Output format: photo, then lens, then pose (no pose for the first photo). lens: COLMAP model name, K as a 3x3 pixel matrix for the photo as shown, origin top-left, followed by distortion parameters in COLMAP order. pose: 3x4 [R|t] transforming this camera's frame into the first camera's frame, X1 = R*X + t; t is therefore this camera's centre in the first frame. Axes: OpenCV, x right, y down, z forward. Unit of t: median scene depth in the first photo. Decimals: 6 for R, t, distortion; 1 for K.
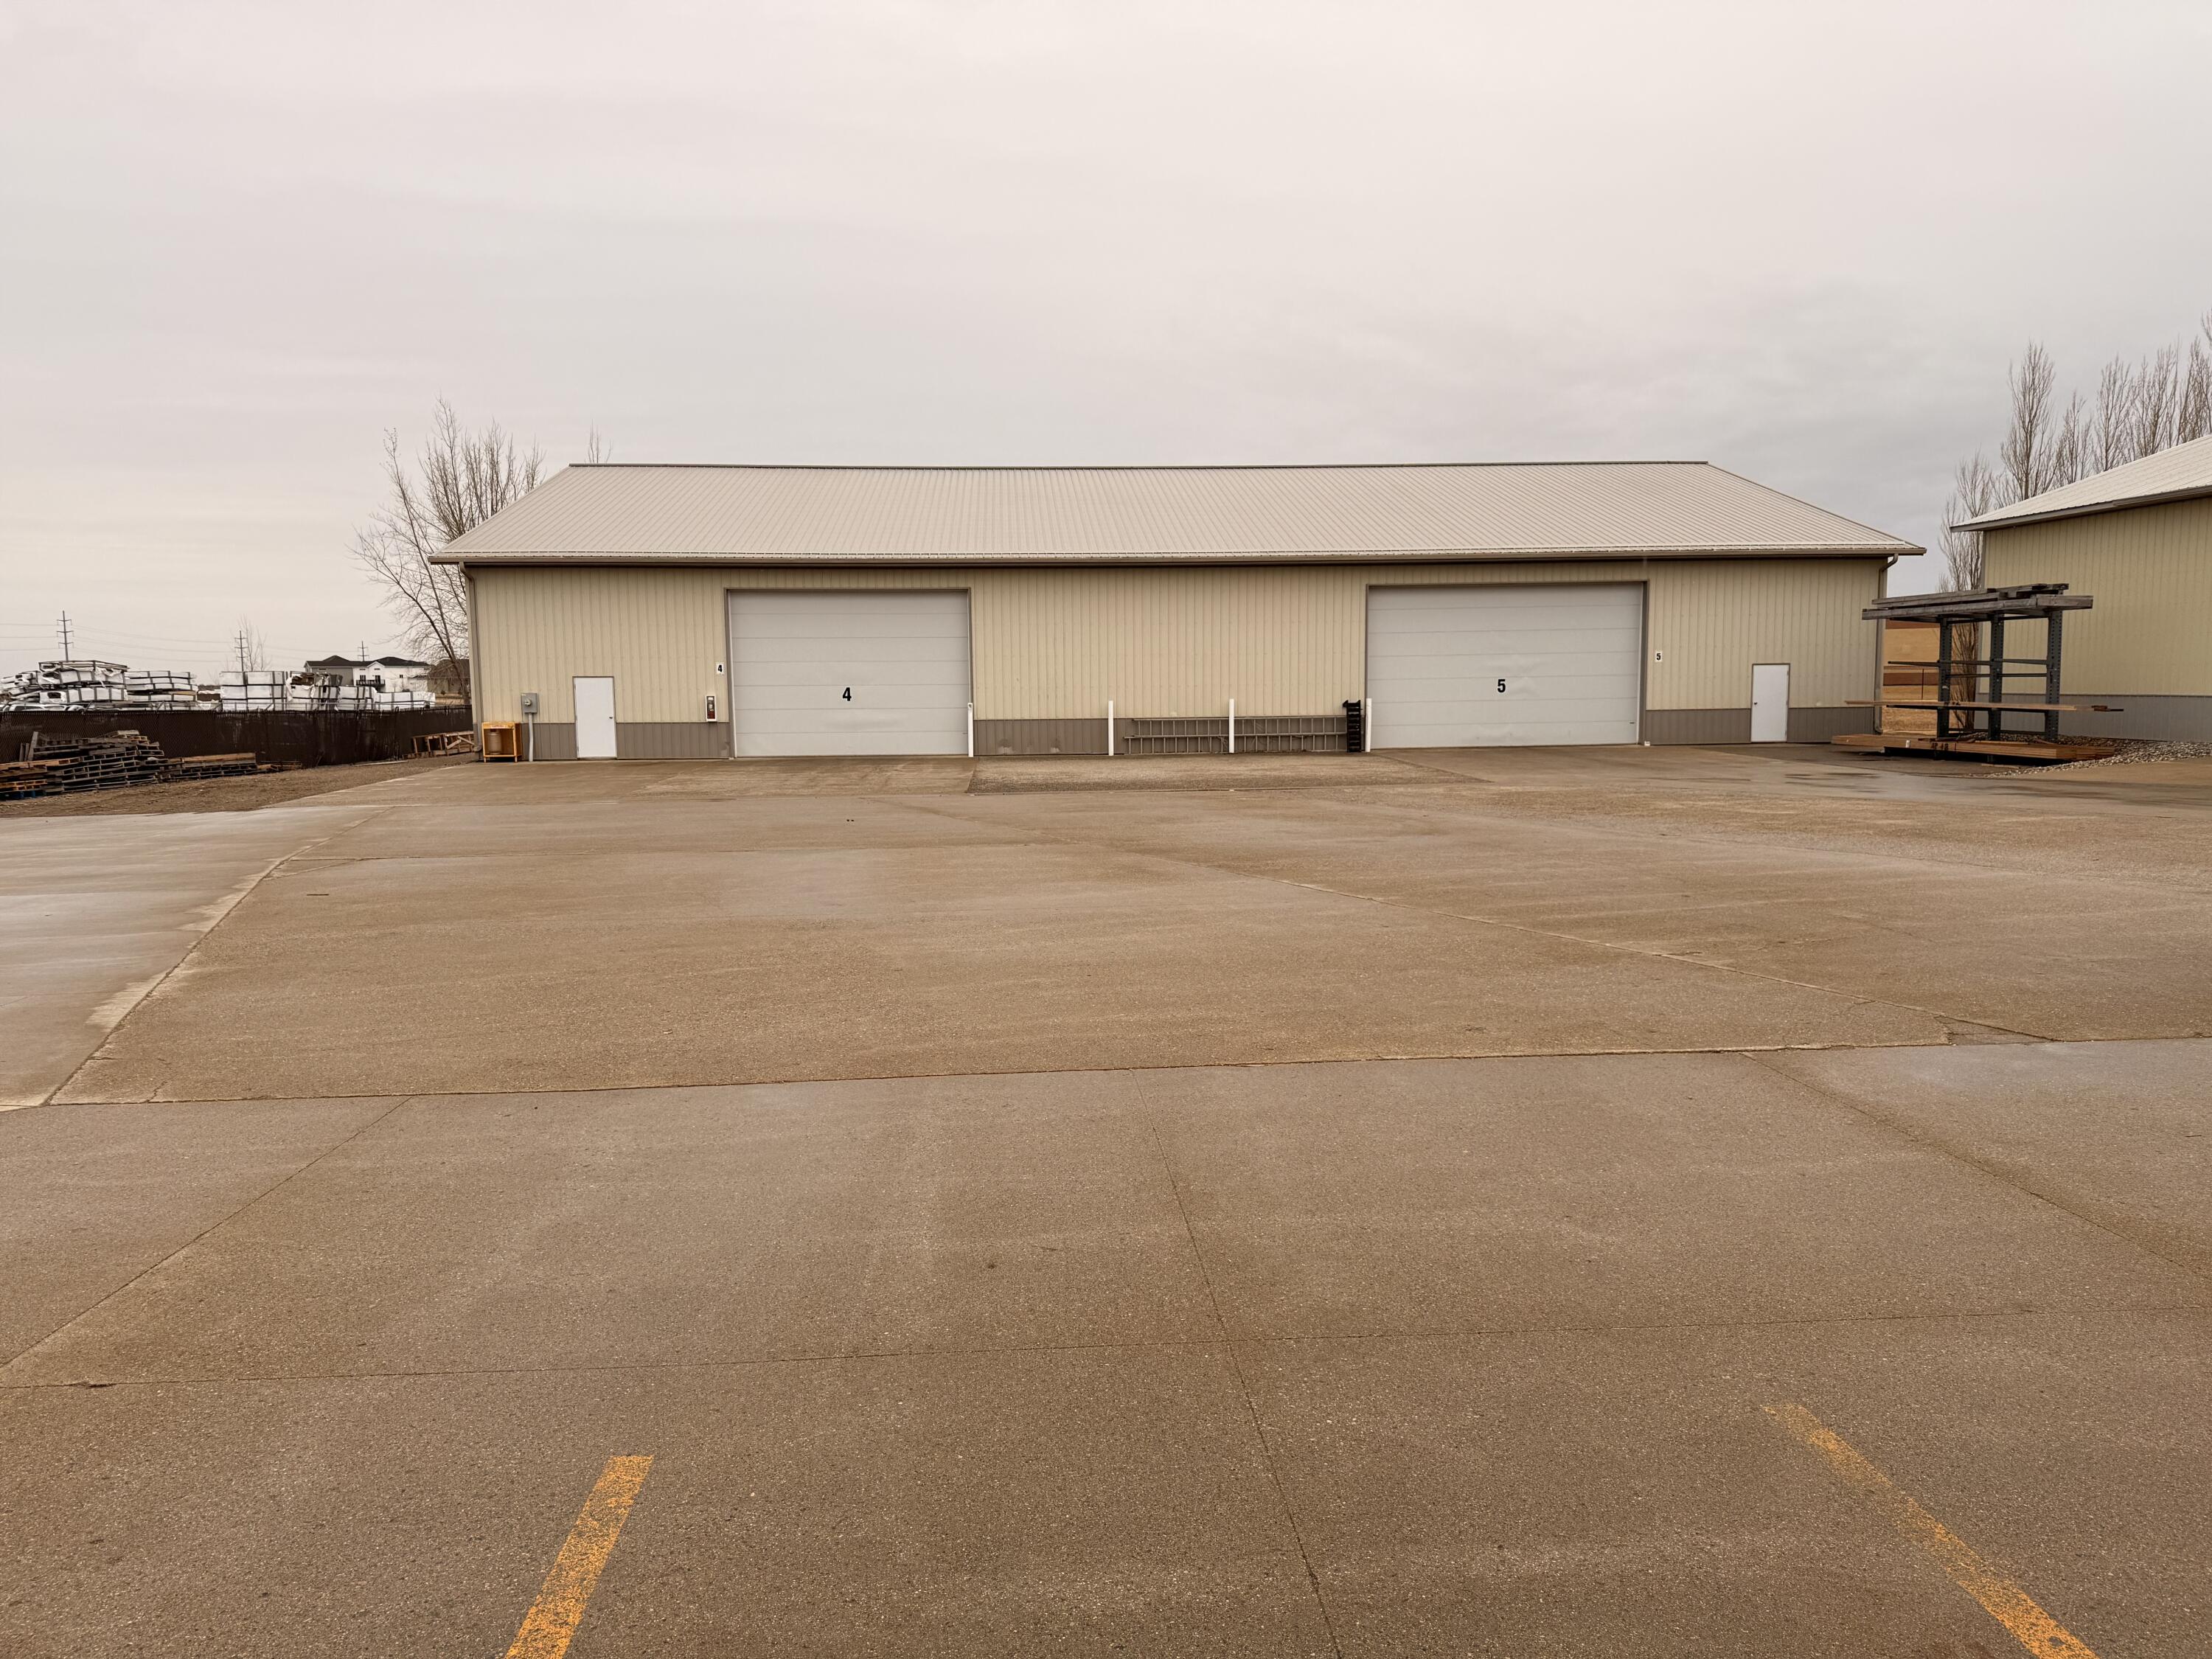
lens RADIAL K [[1547.1, 0, 1105.5], [0, 1547.1, 845.1], [0, 0, 1]] dist [0.035571, -0.054370]
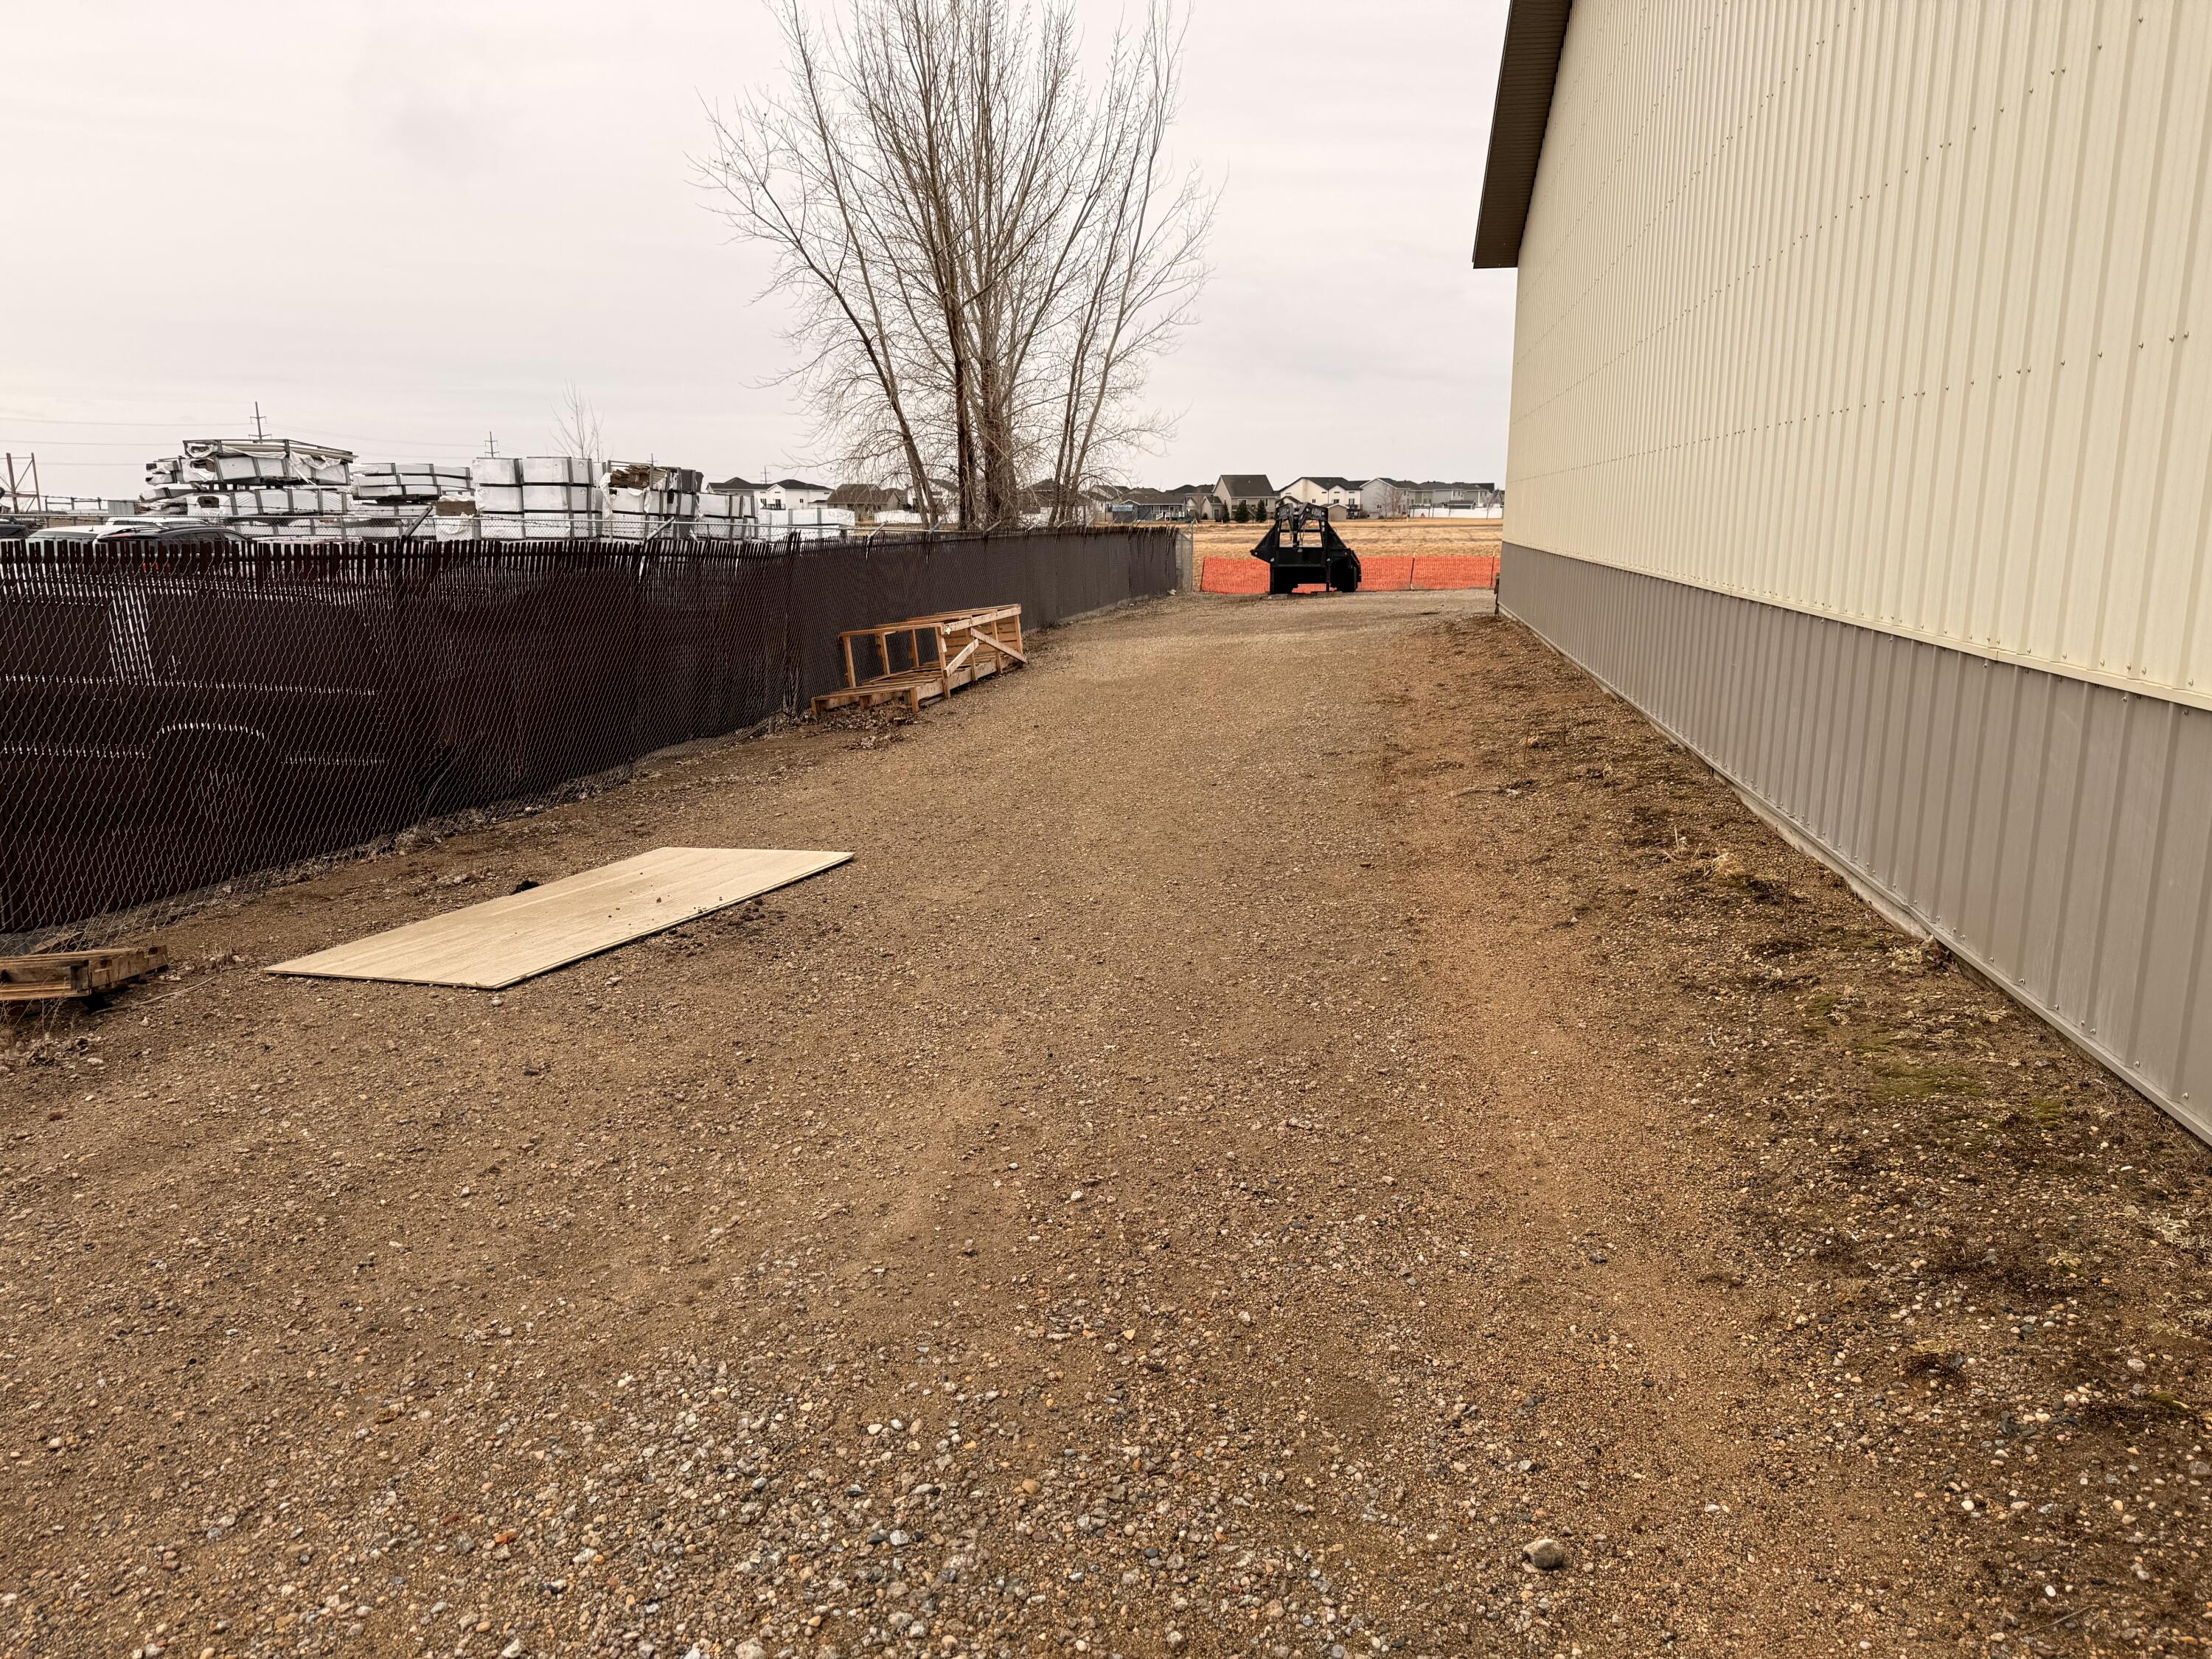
lens RADIAL K [[1547.1, 0, 1109.0], [0, 1547.1, 837.5], [0, 0, 1]] dist [0.035571, -0.054370]
pose [[0.973427, 0.054482, -0.222422, -0.236702], [-0.031420, 0.993876, 0.105940, -0.046320], [0.226832, -0.096137, 0.969178, 0.521082]]
